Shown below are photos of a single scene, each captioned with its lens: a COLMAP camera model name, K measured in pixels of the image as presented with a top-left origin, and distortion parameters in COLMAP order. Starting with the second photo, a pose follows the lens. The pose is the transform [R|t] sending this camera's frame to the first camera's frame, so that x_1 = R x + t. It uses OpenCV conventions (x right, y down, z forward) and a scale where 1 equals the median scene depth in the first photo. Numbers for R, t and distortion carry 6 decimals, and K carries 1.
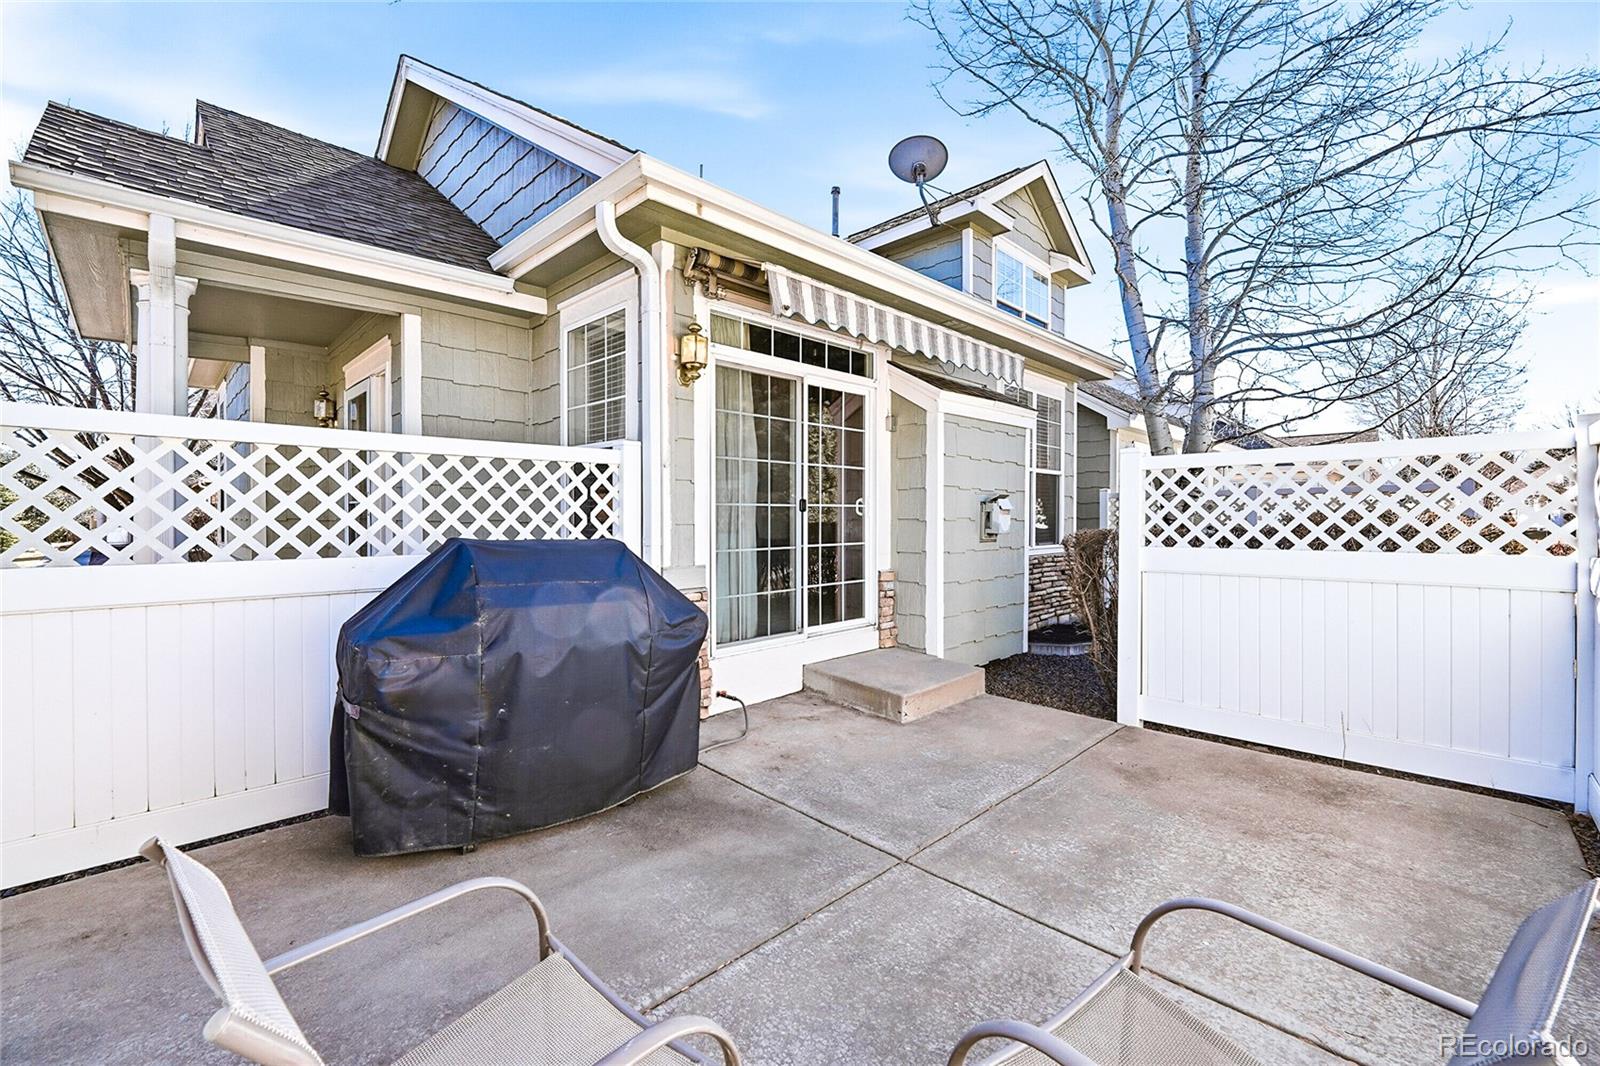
lens RADIAL K [[660.6, 0, 794.7], [0, 660.6, 519.9], [0, 0, 1]] dist [-0.000171, -0.000015]
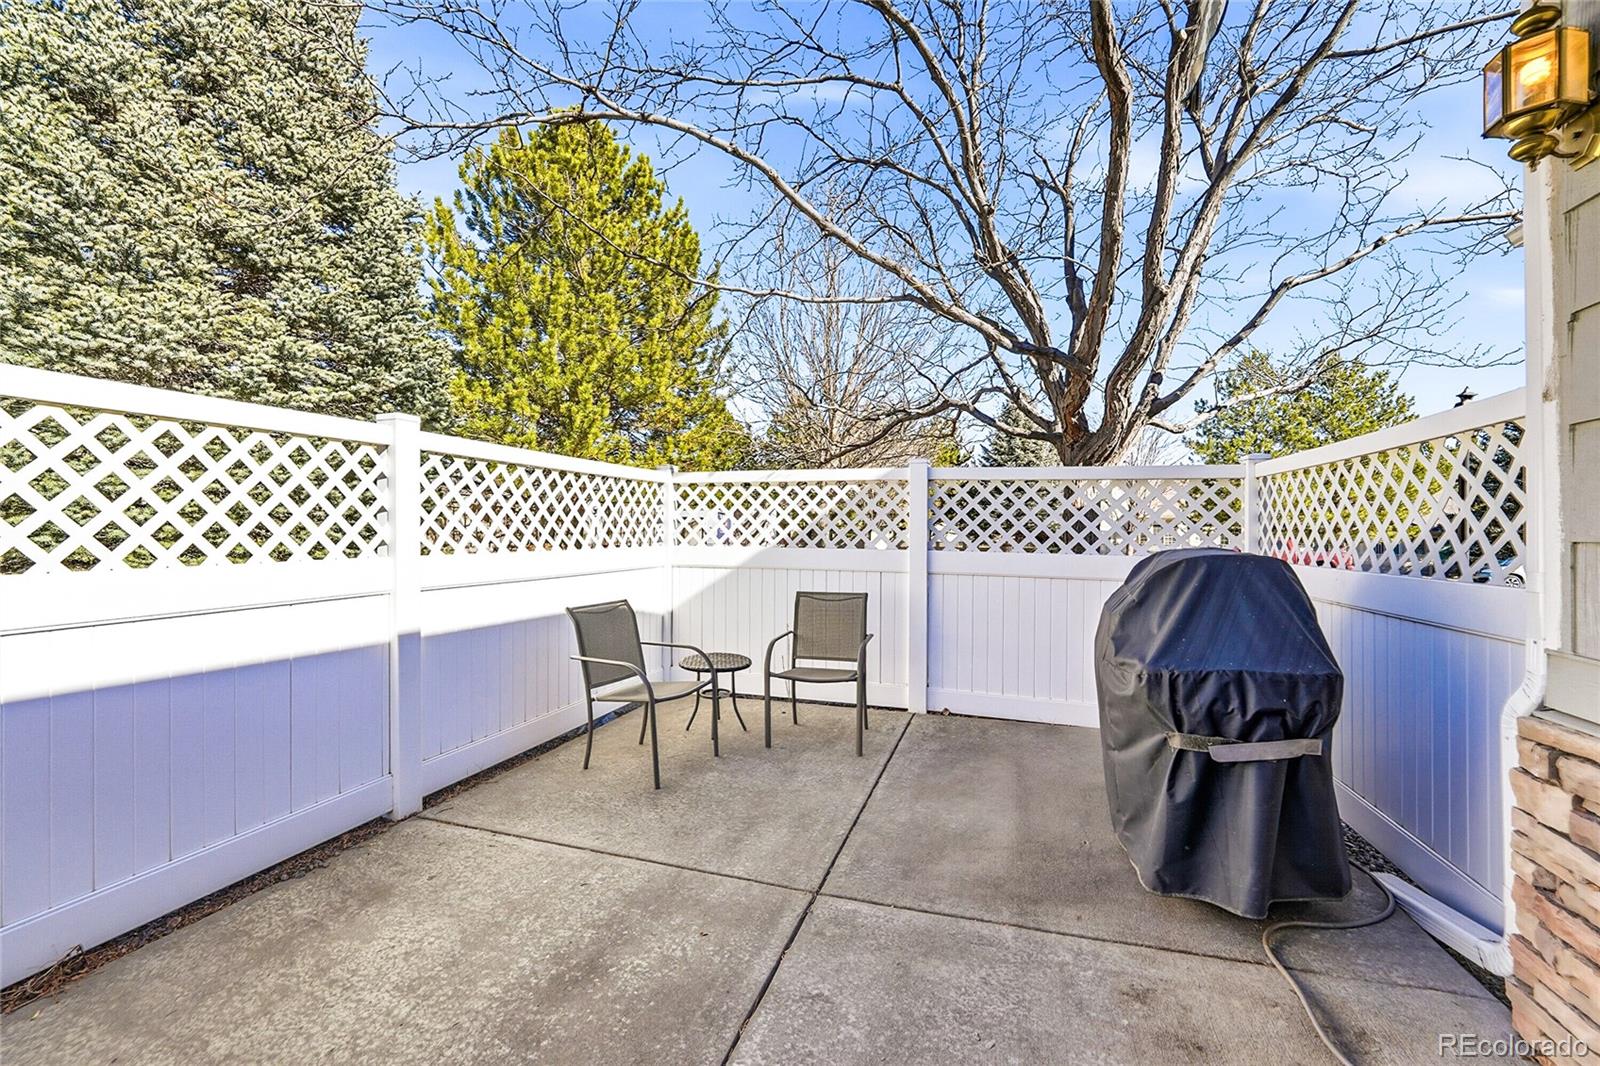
lens RADIAL K [[660.6, 0, 795.5], [0, 660.6, 530.9], [0, 0, 1]] dist [-0.000171, -0.000015]
pose [[-0.884300, -0.006272, -0.466877, 0.640445], [-0.011106, 0.999909, 0.007604, 0.001239], [0.466787, 0.011910, -0.884290, 1.840879]]
